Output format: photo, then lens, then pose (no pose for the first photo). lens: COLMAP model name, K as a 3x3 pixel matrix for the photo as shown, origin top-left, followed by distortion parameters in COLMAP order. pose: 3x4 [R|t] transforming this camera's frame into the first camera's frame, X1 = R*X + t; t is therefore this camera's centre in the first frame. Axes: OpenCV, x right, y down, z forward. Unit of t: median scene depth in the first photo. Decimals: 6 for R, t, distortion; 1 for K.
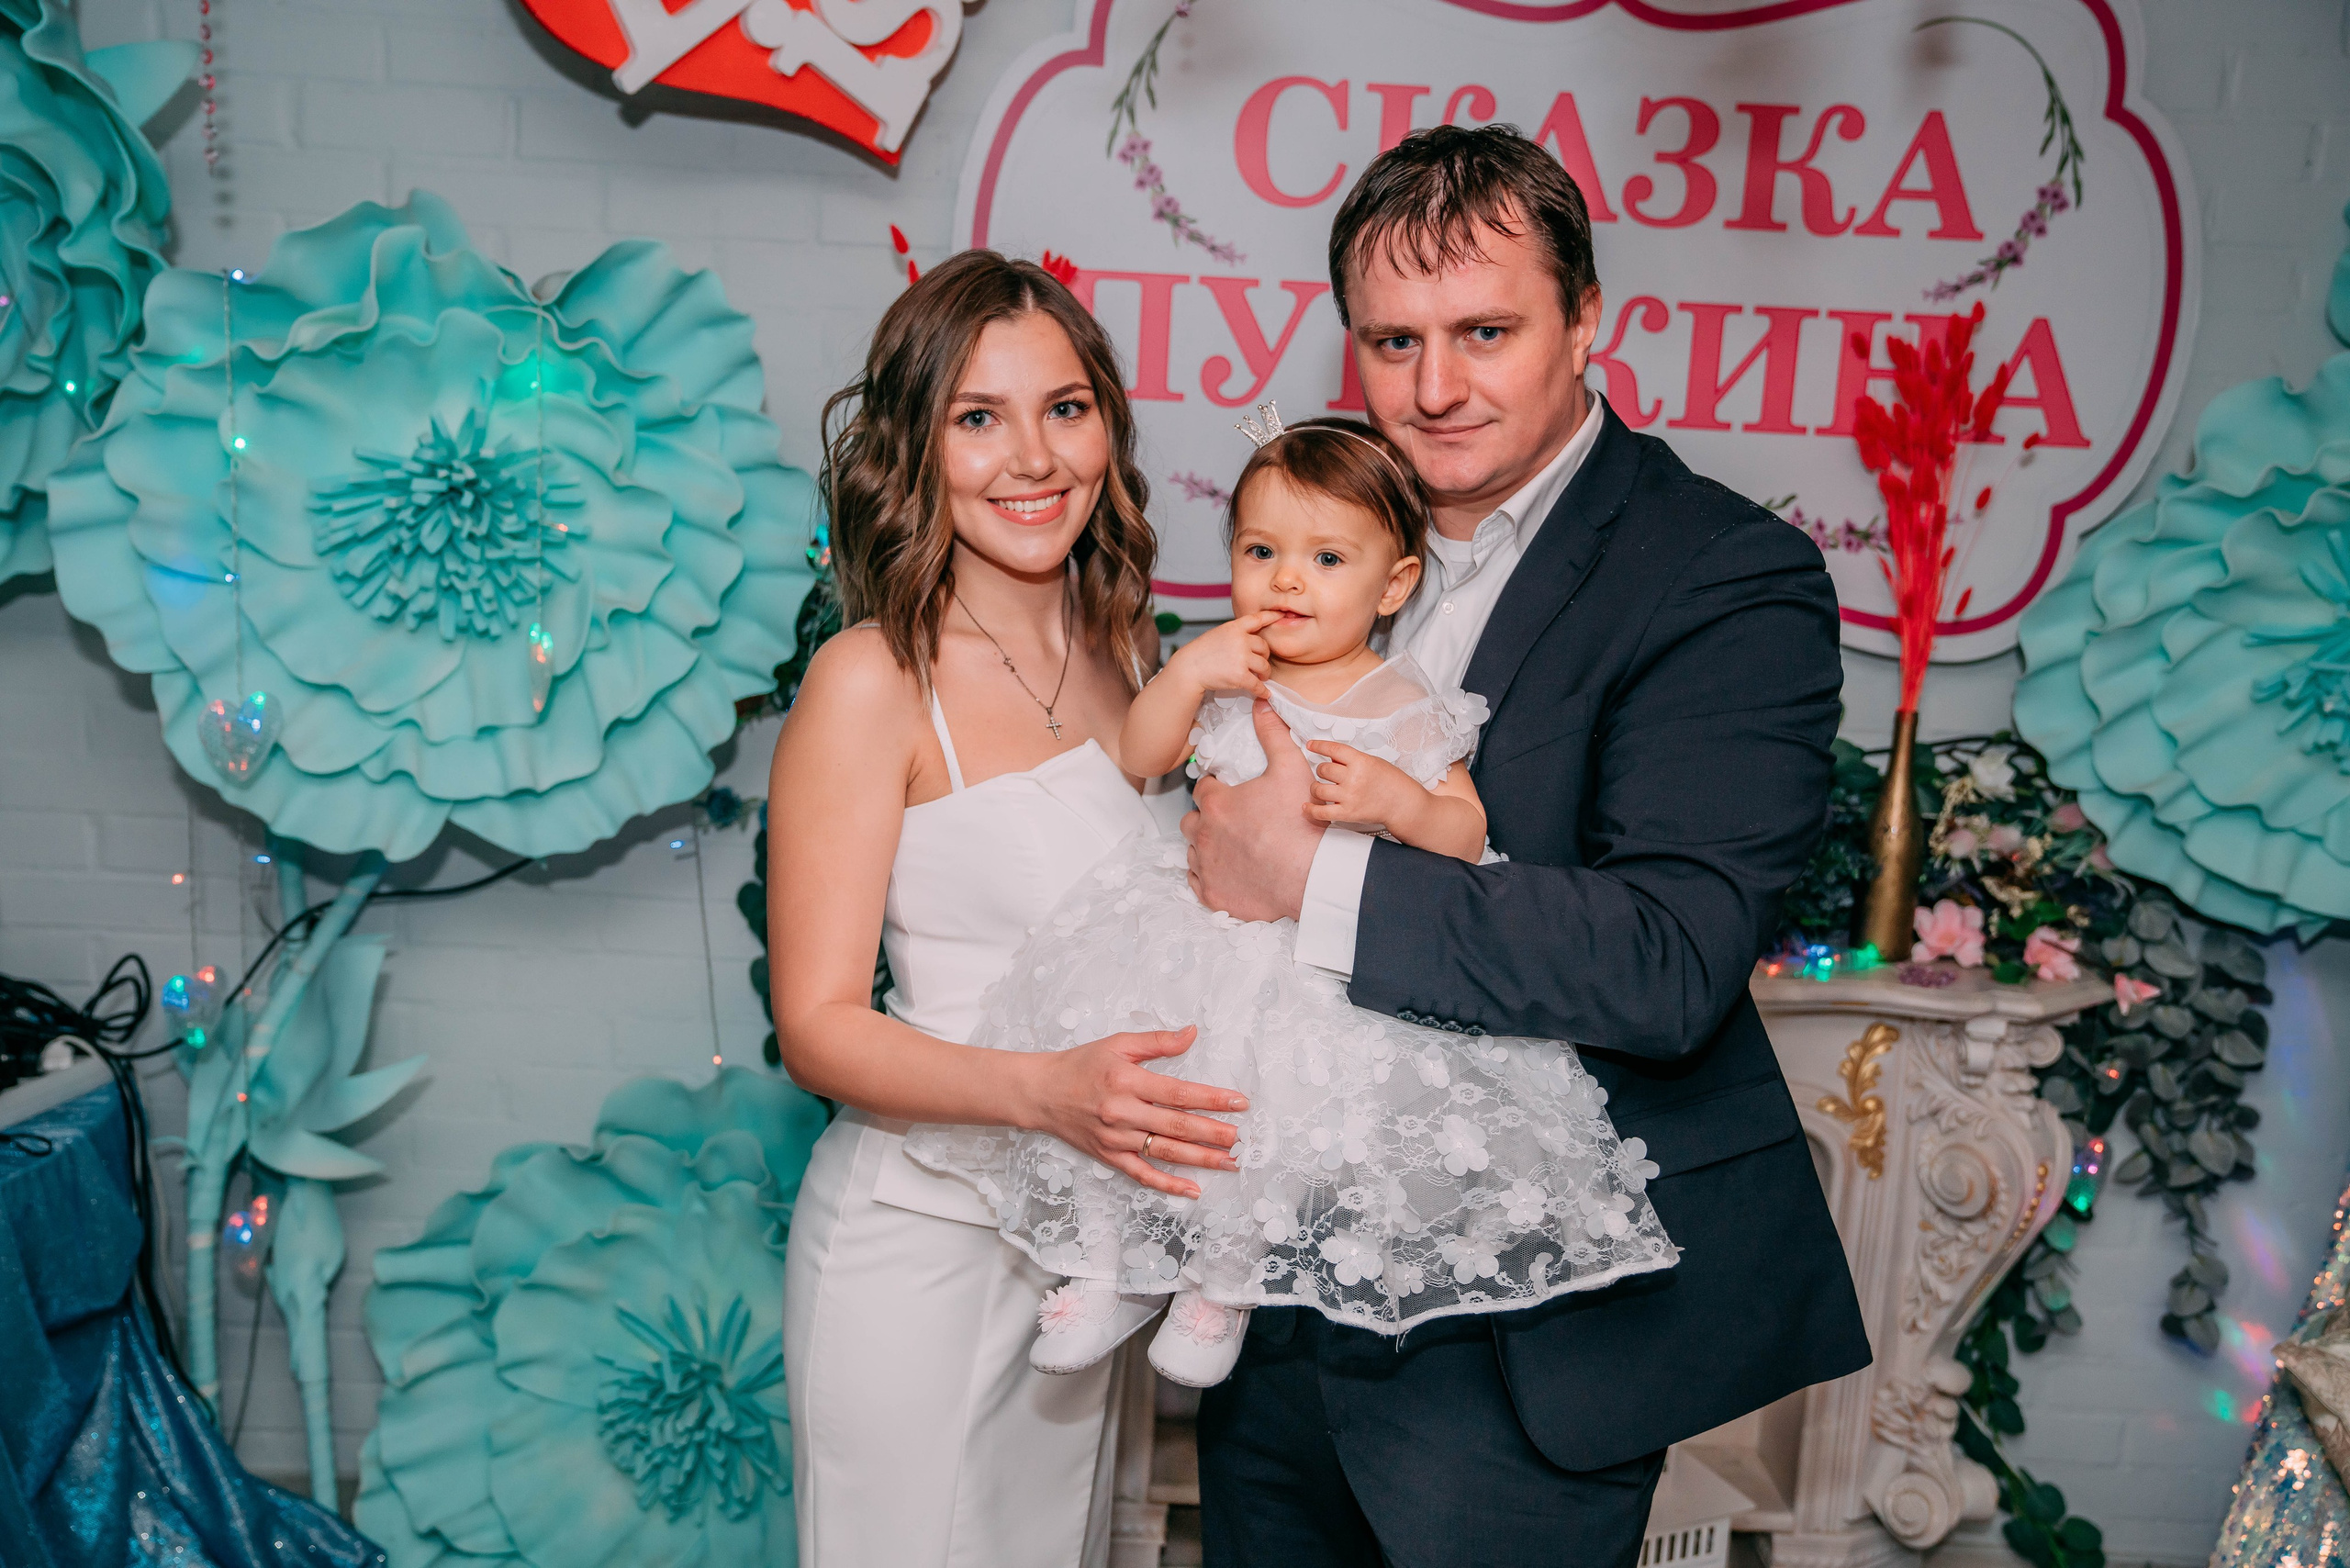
lens RADIAL K [[2327.2, 0, 1158.8], [0, 2327.2, 795.3], [0, 0, 1]] dist [0.052770, 0.000000]
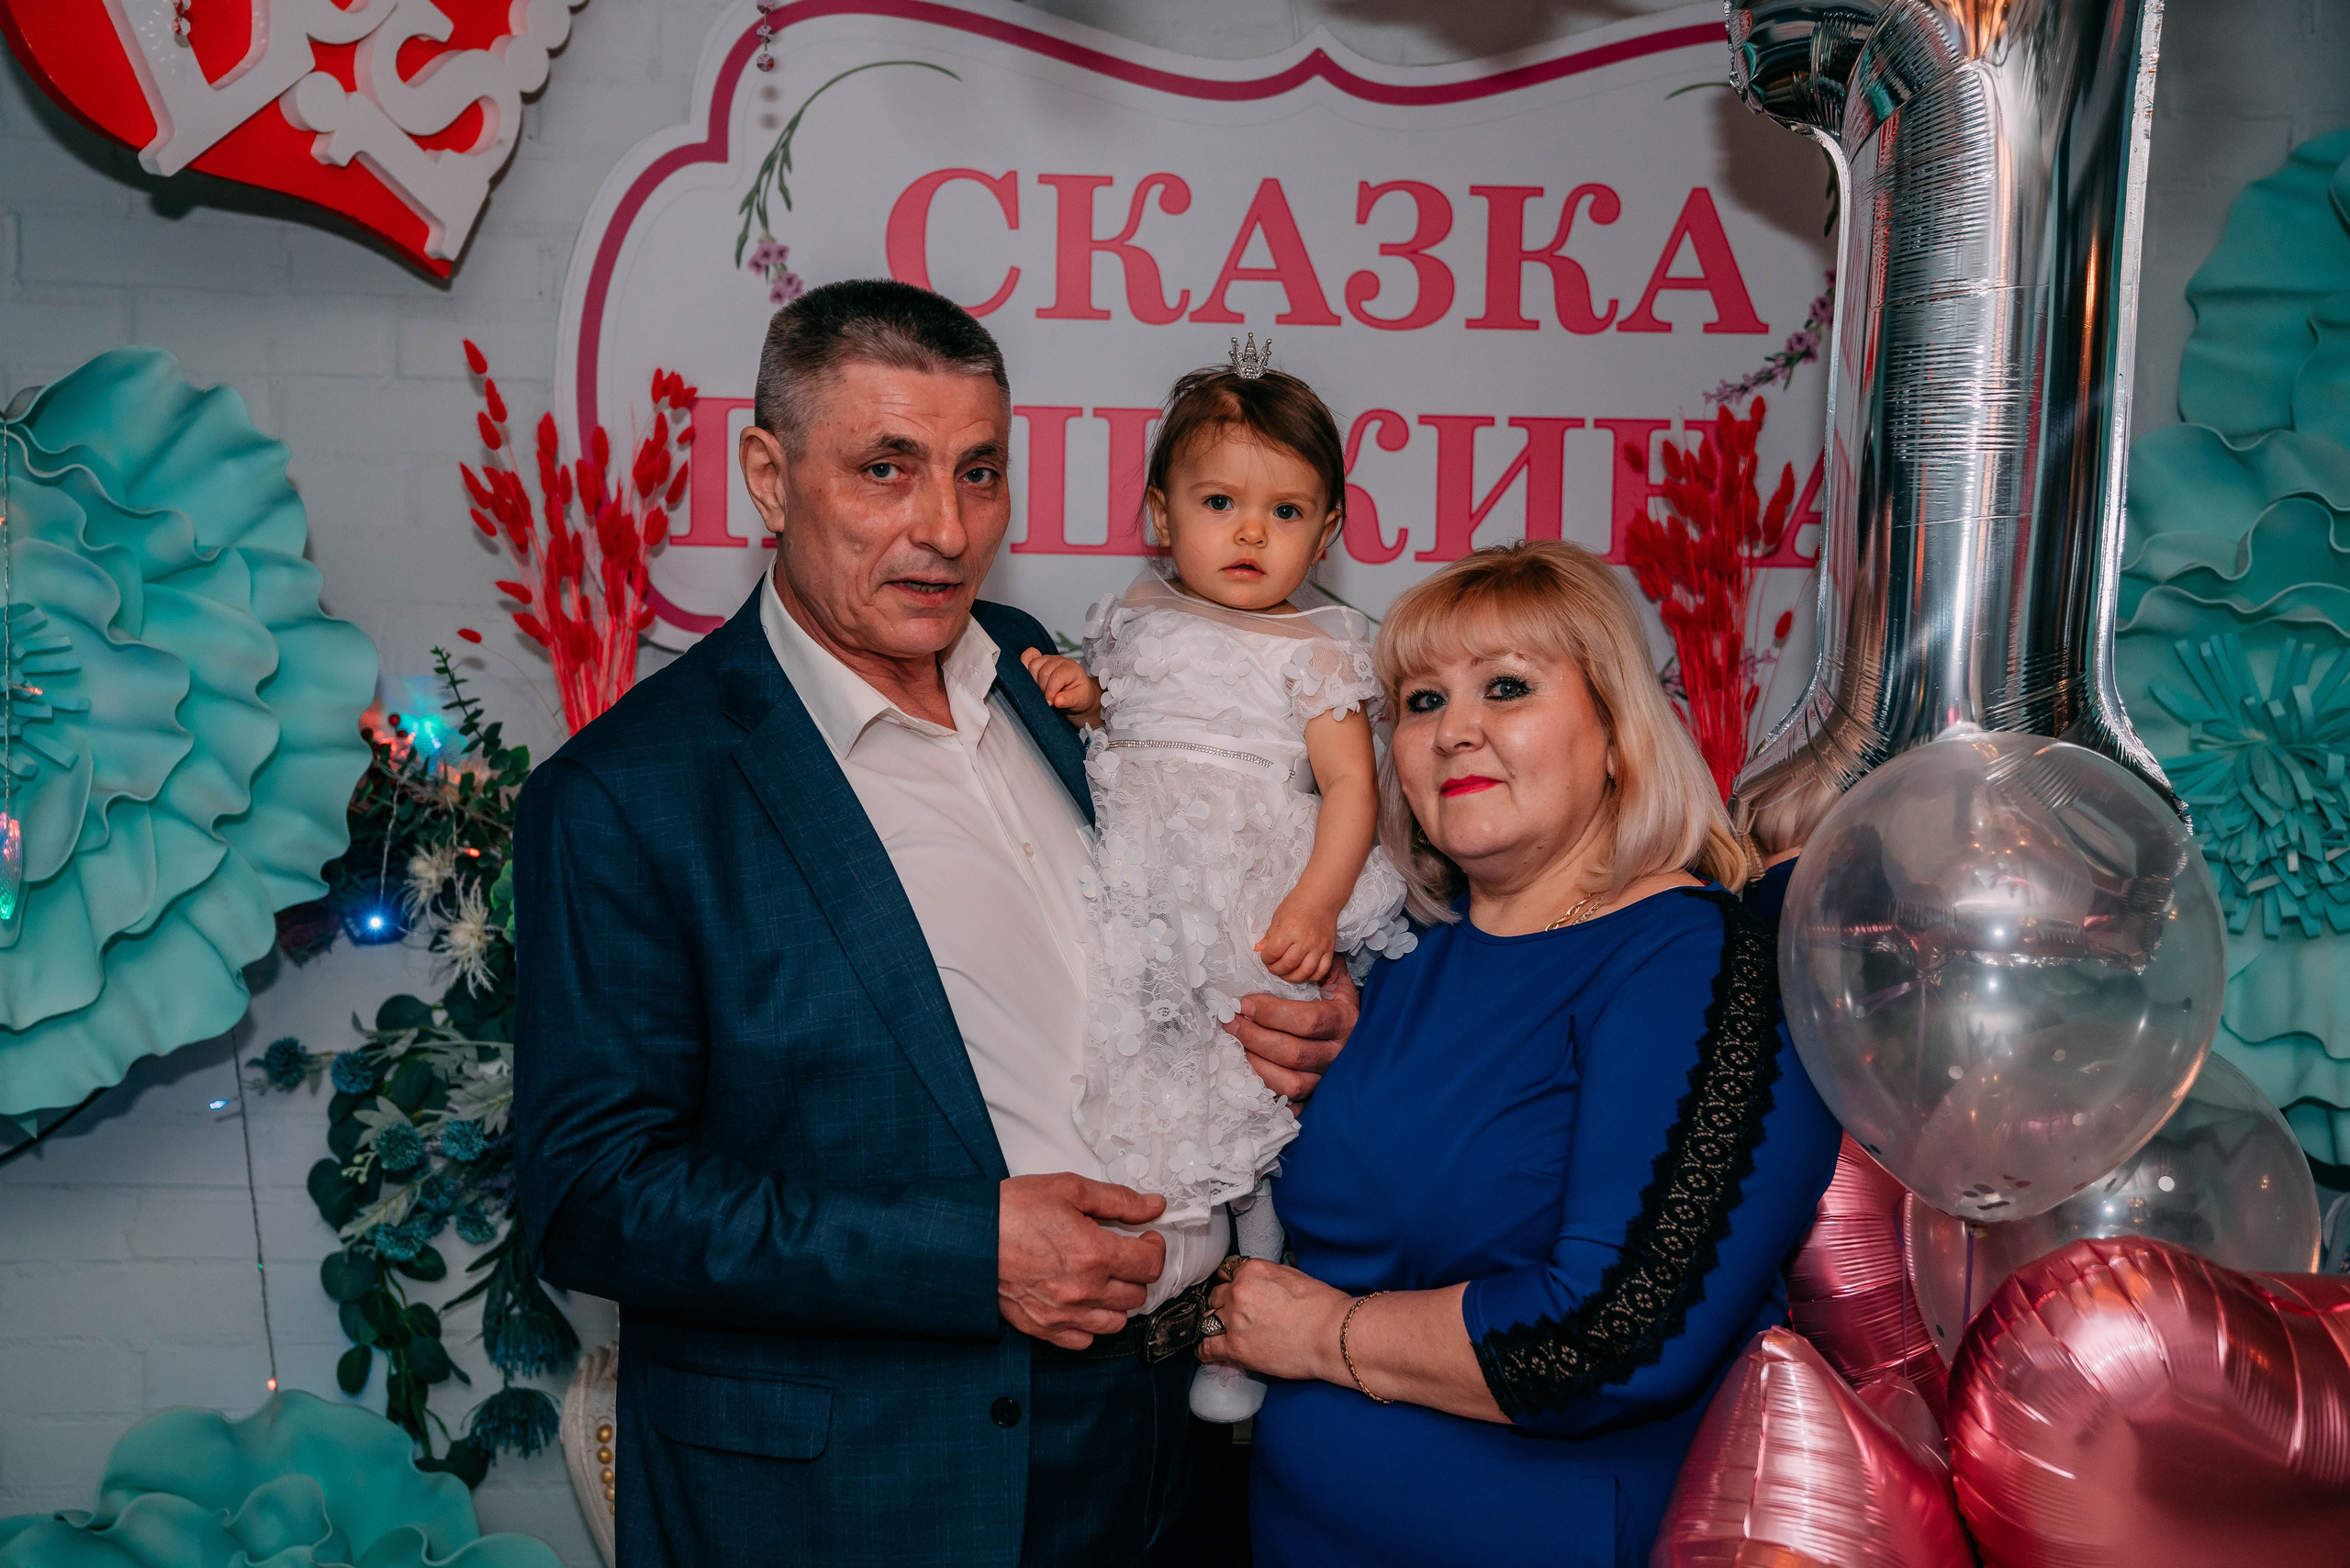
lens RADIAL K [[2941.2, 0, 1156.2], [0, 2941.2, 789.5], [0, 0, 1]] dist [0.170532, 0.000000]
pose [[0.998958, -0.035625, 0.028510, 0.091979], [0.039332, 0.989044, -0.142284, 0.074005], [-0.023128, 0.143257, 0.989415, -0.043244]]
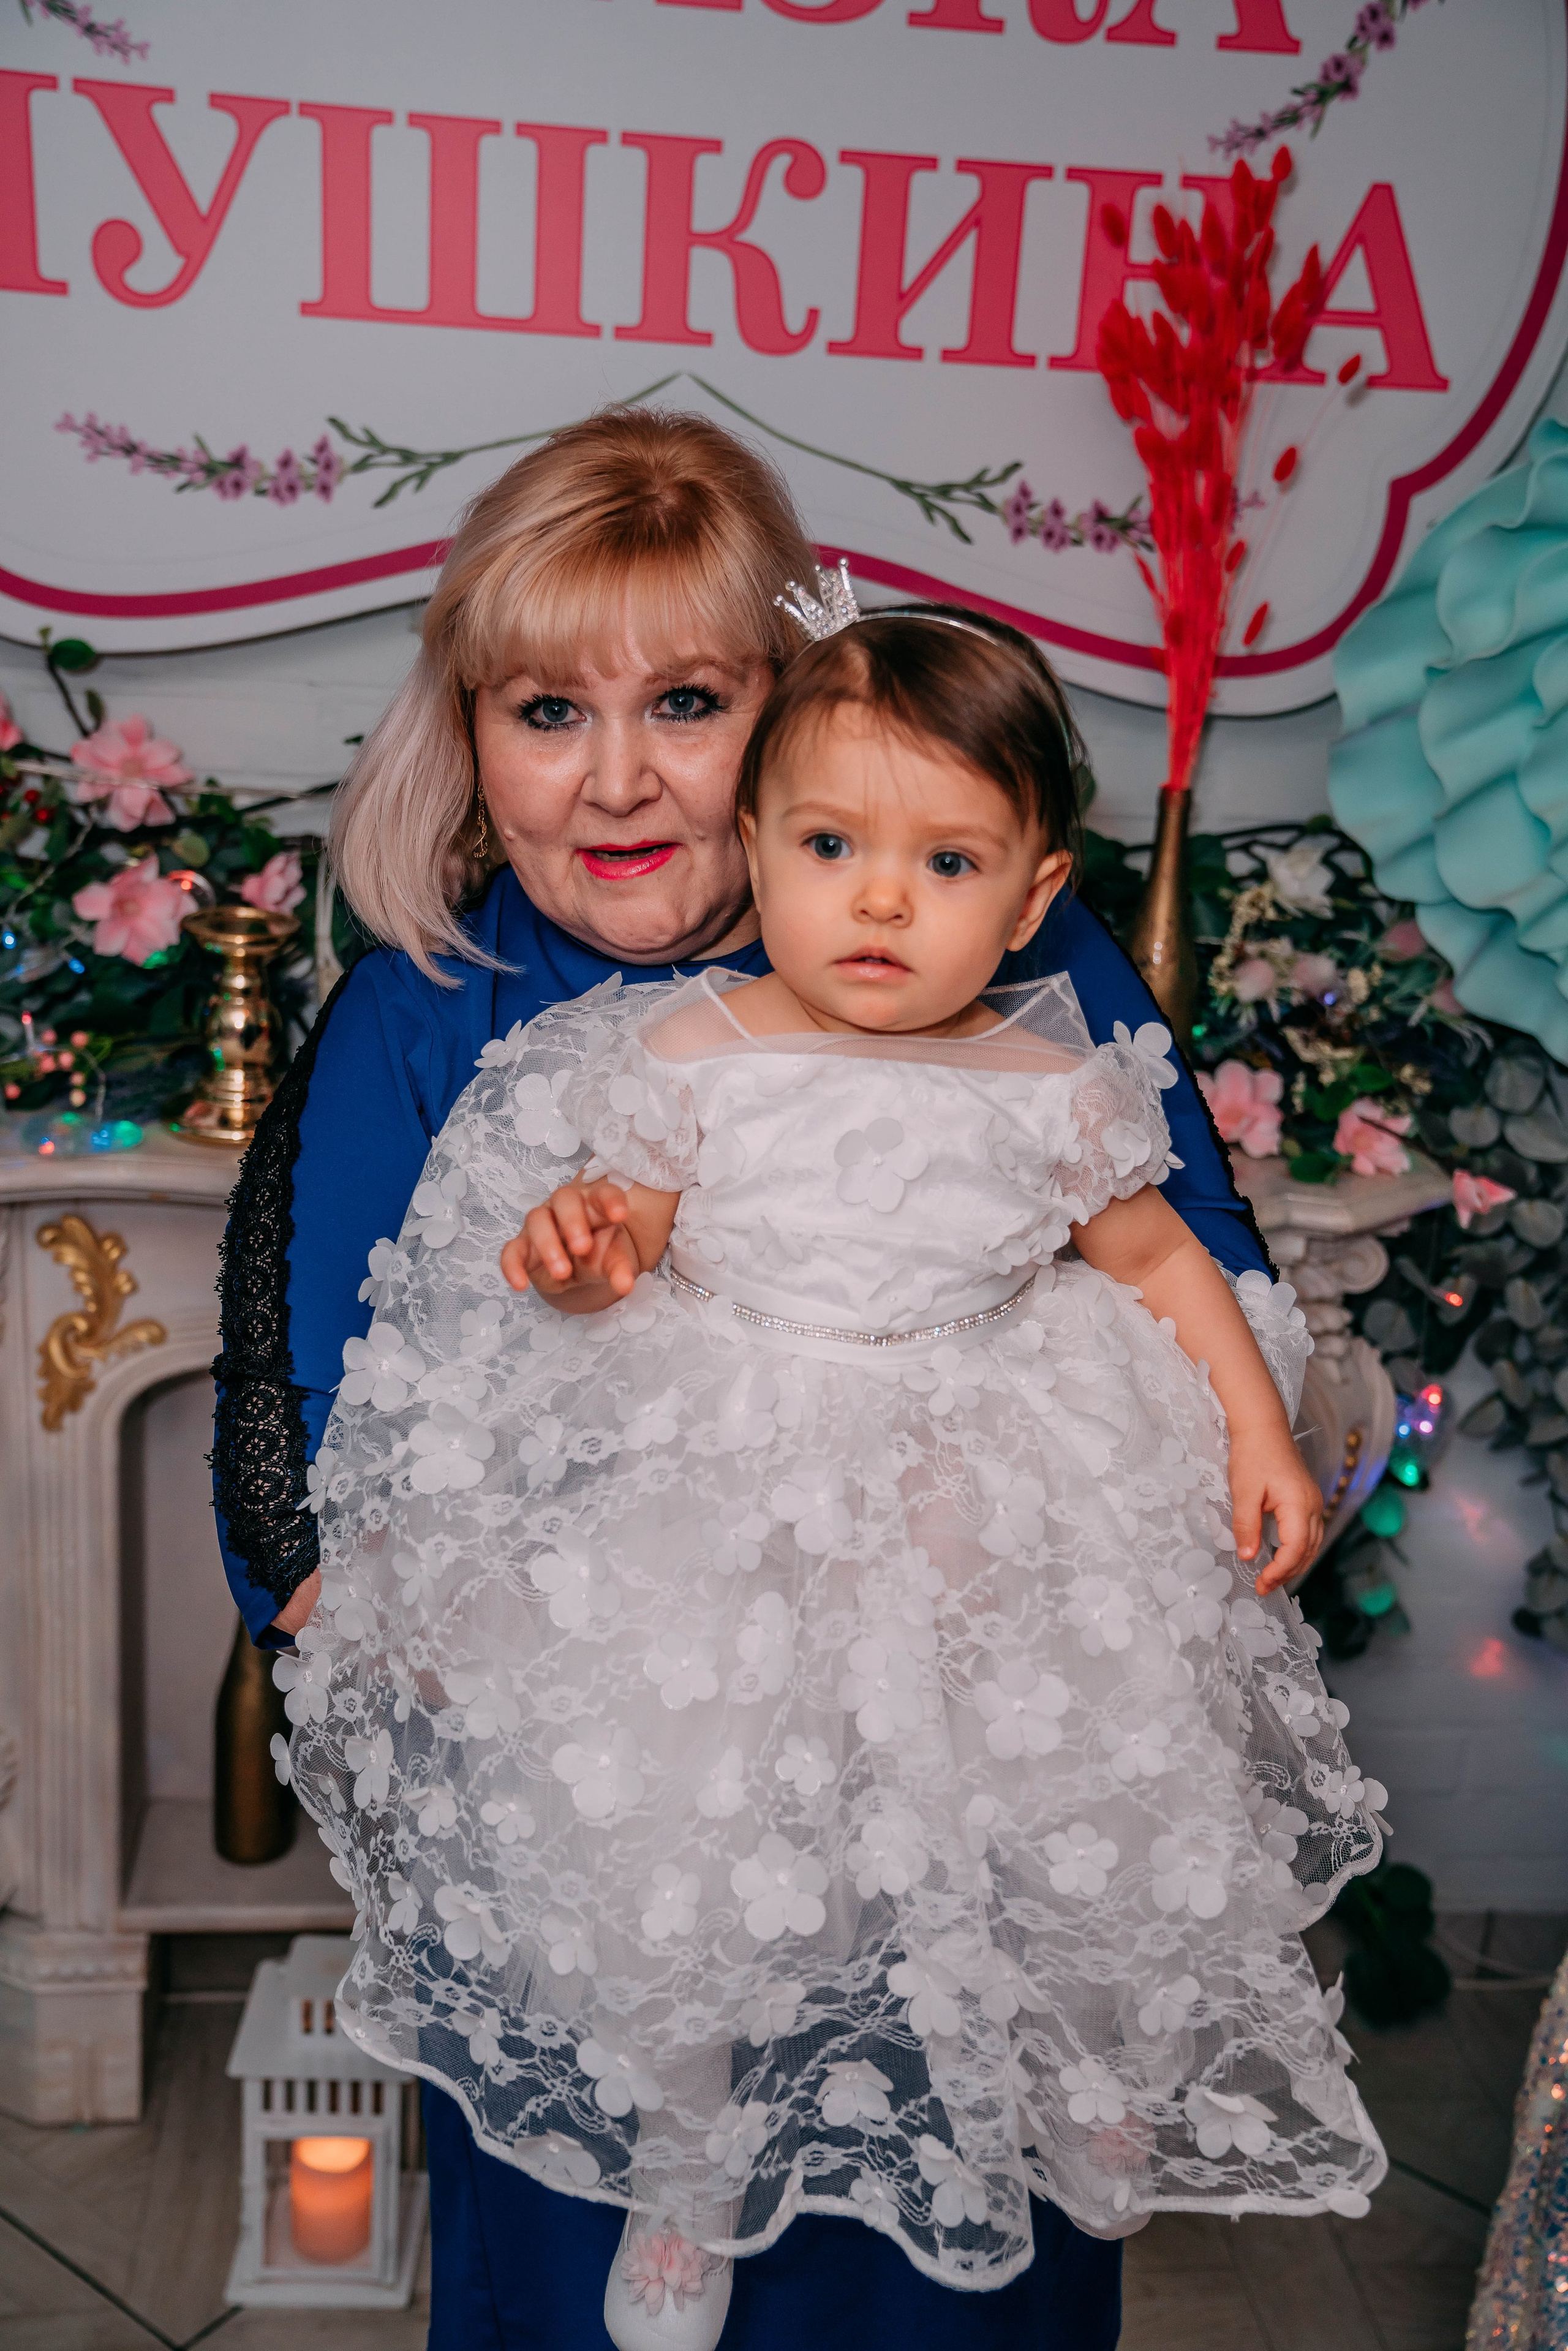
lens RADIAL K [[2538.6, 0, 772.3], [0, 2538.6, 1174.4], [0, 0, 1]] dist [0.096378, 0.000000]
pose [[0.995881, -0.018901, 0.088679, 0.136034], [0.008022, 0.992563, 0.121463, -0.015963], [-0.090315, -0.120252, 0.988627, 0.263916]]
